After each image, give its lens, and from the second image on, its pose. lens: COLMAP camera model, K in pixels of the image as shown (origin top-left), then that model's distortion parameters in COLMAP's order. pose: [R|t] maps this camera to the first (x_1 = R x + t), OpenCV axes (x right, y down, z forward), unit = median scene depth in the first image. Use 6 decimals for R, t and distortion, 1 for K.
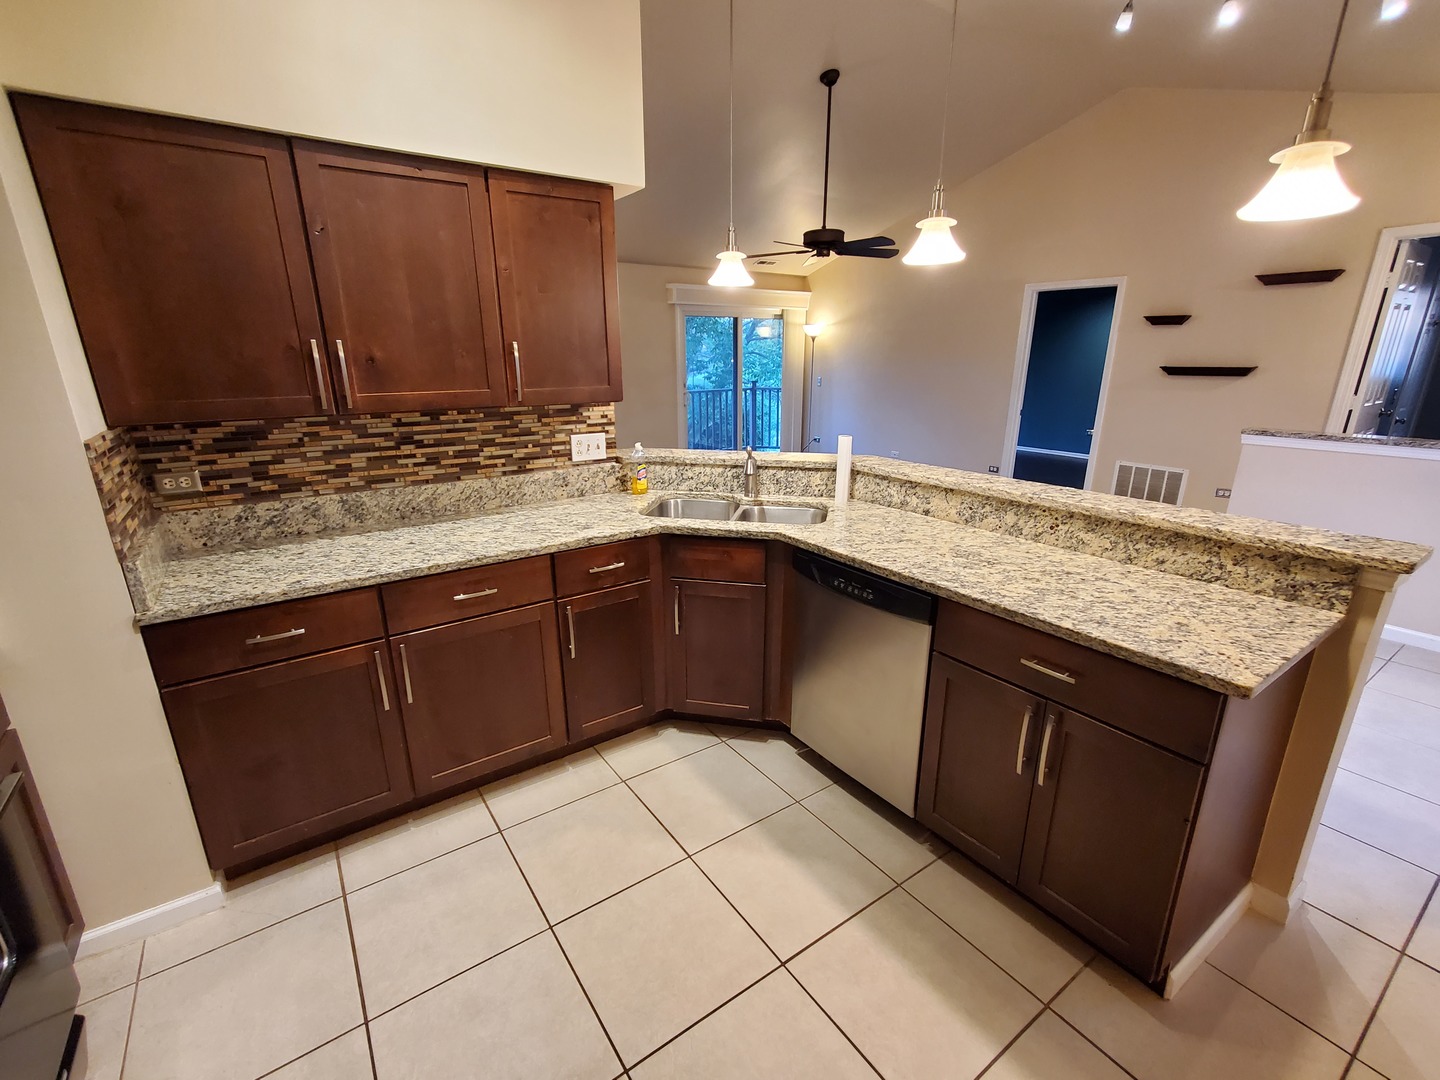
lens RADIAL K [[645.5, 0, 721.7], [0, 645.5, 549.9], [0, 0, 1]] dist [0.006624, 0.000562]
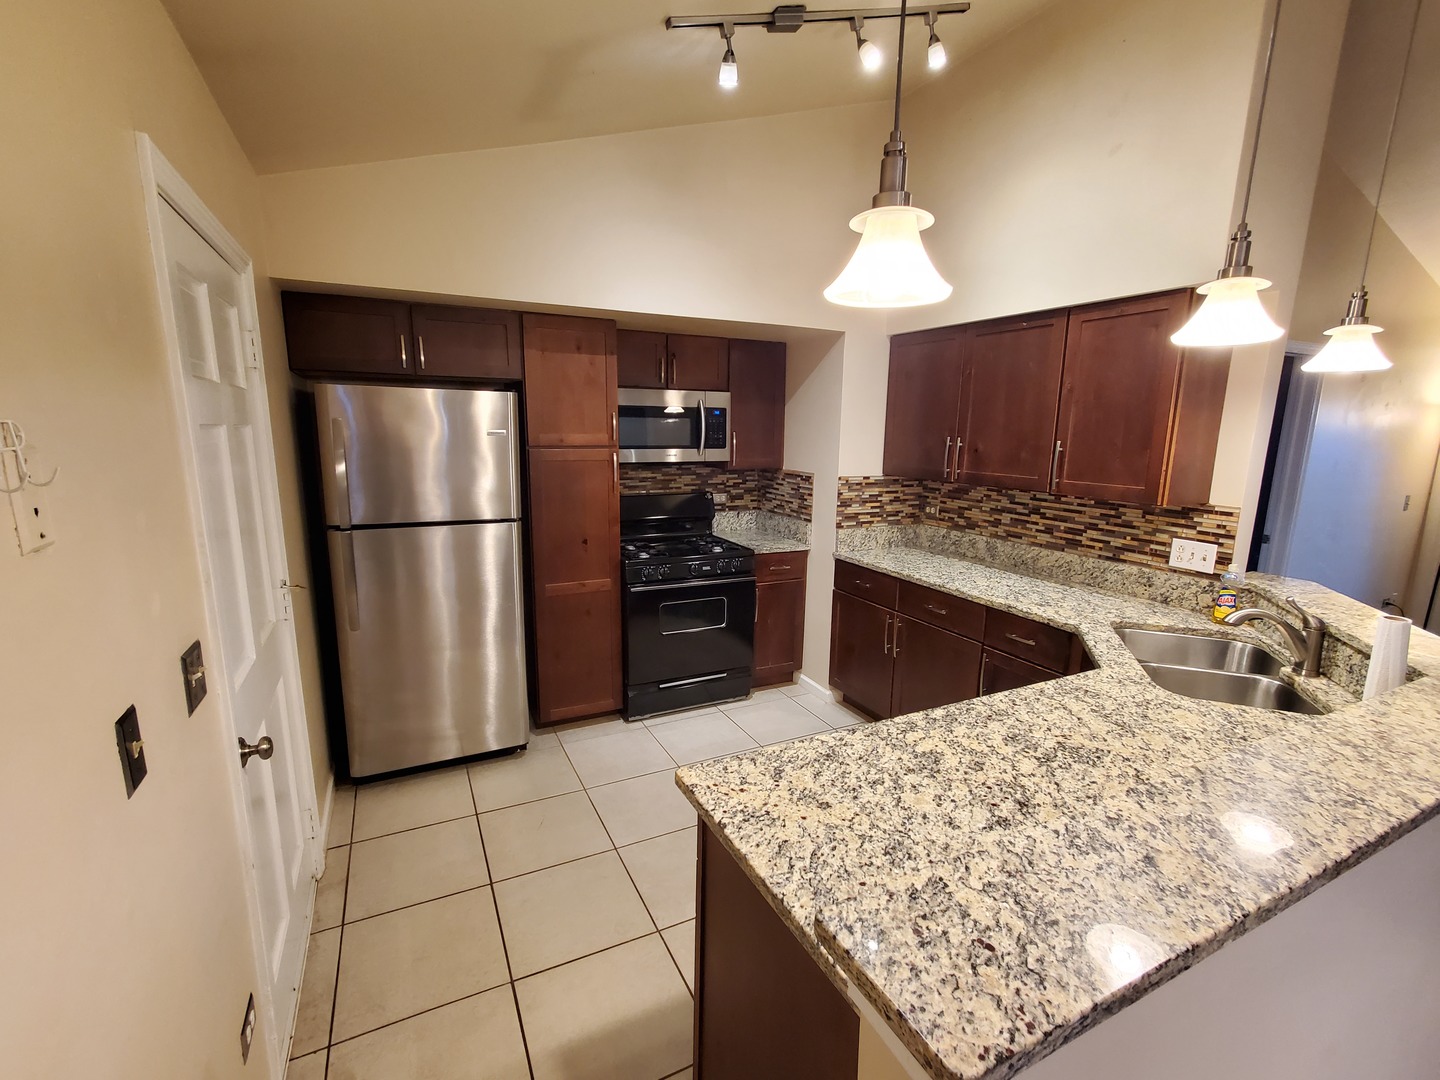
lens RADIAL K [[645.5, 0, 721.7], [0, 645.5, 549.9], [0, 0, 1]] dist [0.006624, 0.000562]
pose [[-0.143421, 0.189292, -0.971390, 0.872876], [-0.309427, 0.923751, 0.225694, -0.190358], [0.940045, 0.332944, -0.073913, 0.507975]]
